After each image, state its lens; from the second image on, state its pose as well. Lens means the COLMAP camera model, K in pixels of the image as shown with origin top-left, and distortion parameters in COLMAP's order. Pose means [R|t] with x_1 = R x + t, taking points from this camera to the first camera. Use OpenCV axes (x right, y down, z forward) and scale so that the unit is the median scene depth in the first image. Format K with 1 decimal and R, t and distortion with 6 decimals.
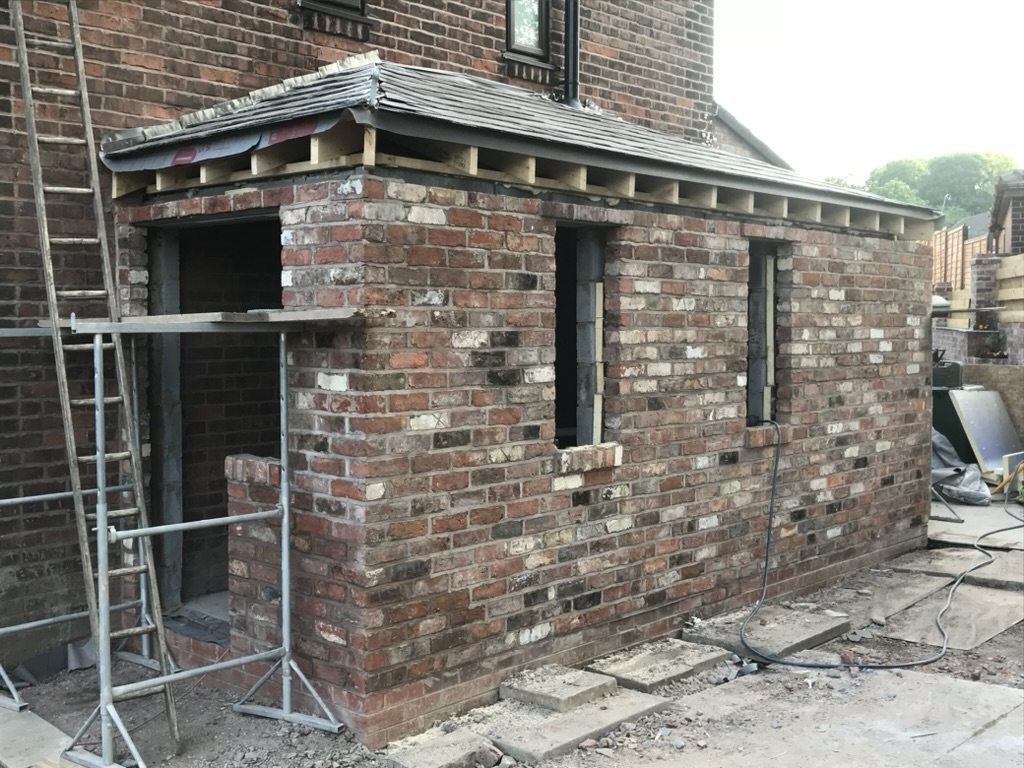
lens RADIAL K [[1141.7, 0, 515.4], [0, 1141.7, 382.2], [0, 0, 1]] dist [0.034766, 0.000000]
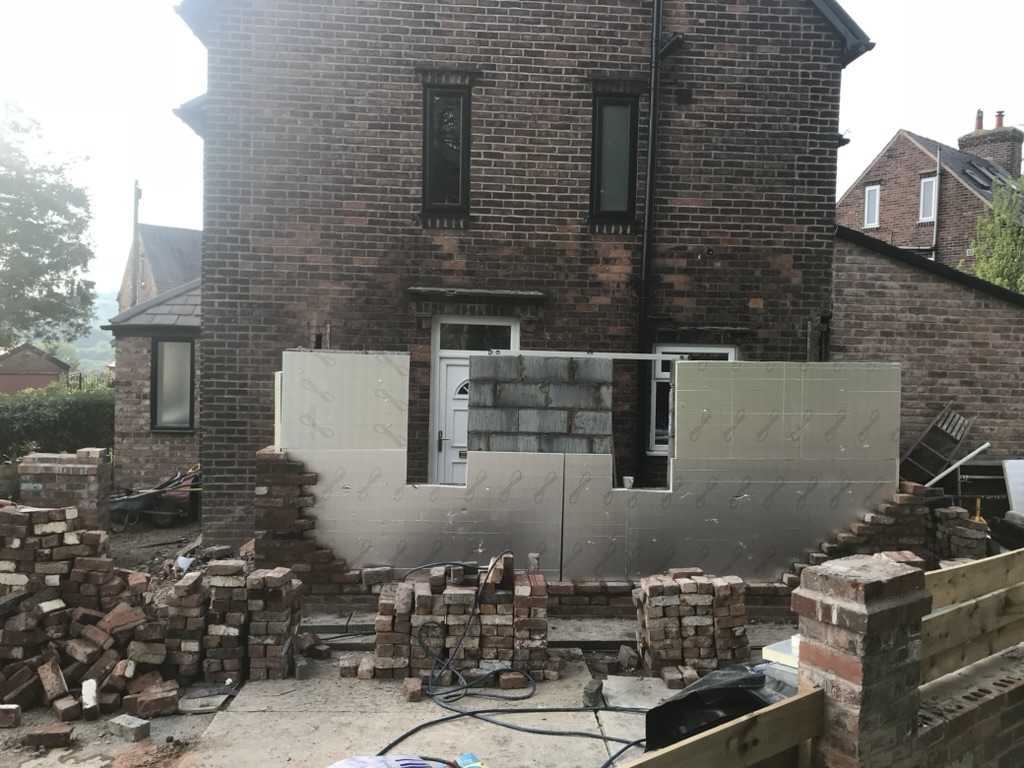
lens RADIAL K [[838.1, 0, 515.6], [0, 838.1, 378.8], [0, 0, 1]] dist [0.049684, -0.066945]
pose [[0.732103, 0.040750, -0.679974, 0.847823], [-0.059522, 0.998218, -0.004262, -0.083733], [0.678588, 0.043593, 0.733224, 0.169351]]
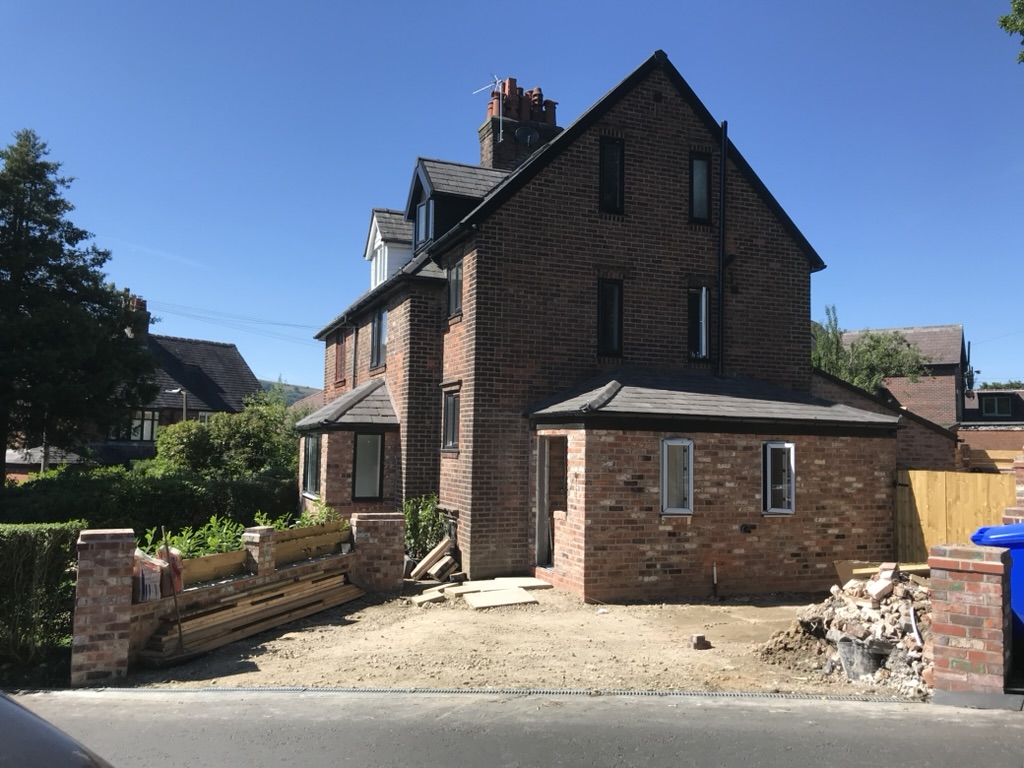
lens RADIAL K [[838.1, 0, 505.1], [0, 838.1, 380.1], [0, 0, 1]] dist [0.049684, -0.066945]
pose [[0.896376, -0.018191, -0.442922, 0.552364], [-0.041392, 0.991358, -0.124483, -0.000970], [0.441358, 0.129917, 0.887876, -0.979236]]
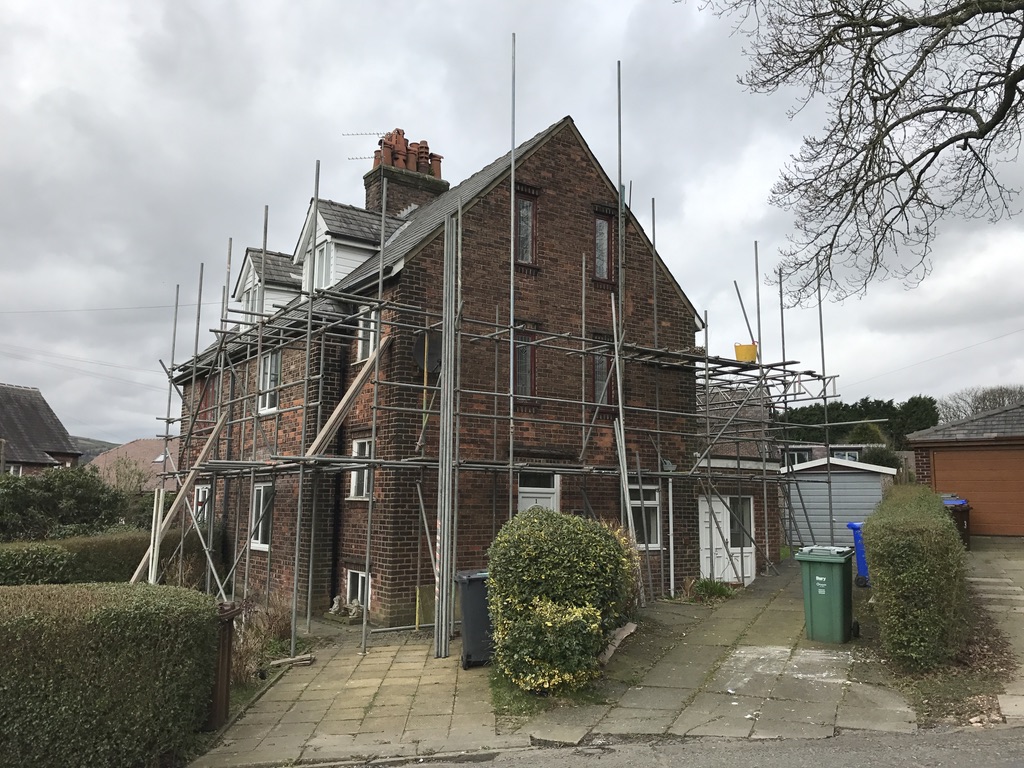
lens RADIAL K [[838.1, 0, 512.1], [0, 838.1, 382.5], [0, 0, 1]] dist [0.049684, -0.066945]
pose [[0.975095, -0.021209, -0.220772, 0.289257], [-0.022456, 0.980861, -0.193408, 0.024957], [0.220649, 0.193549, 0.955957, -1.064046]]
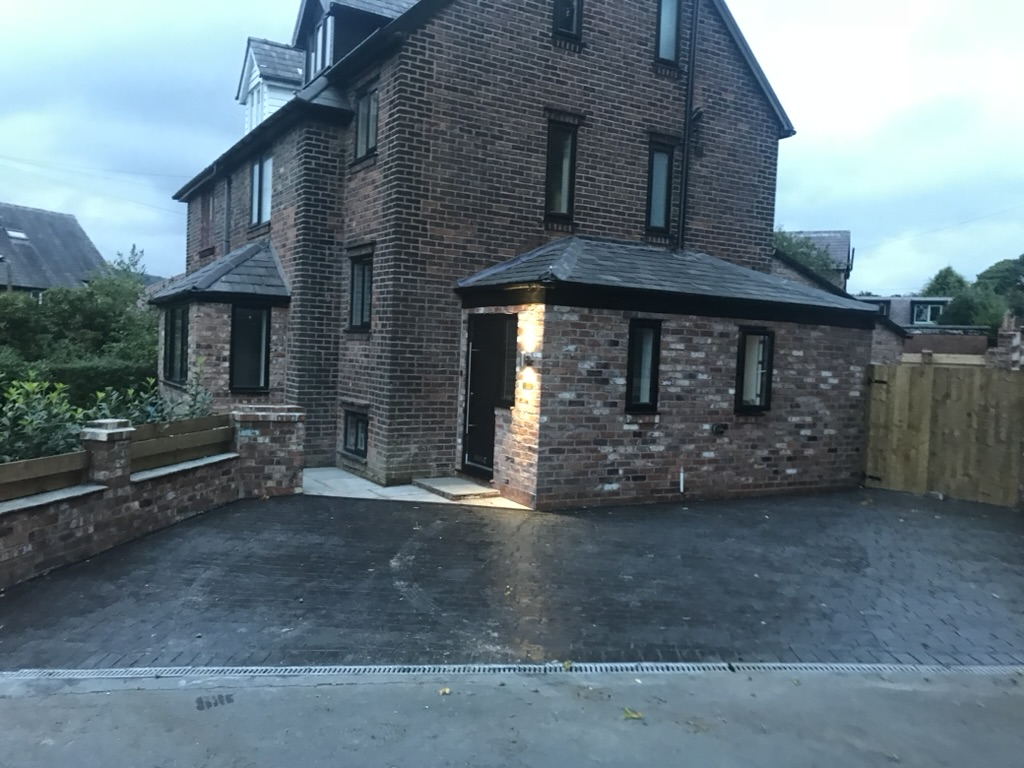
lens RADIAL K [[838.1, 0, 513.7], [0, 838.1, 384.6], [0, 0, 1]] dist [0.049684, -0.066945]
pose [[0.956721, 0.052309, -0.286266, 0.270196], [-0.057842, 0.998266, -0.010902, 0.028407], [0.285199, 0.026988, 0.958088, -0.663560]]
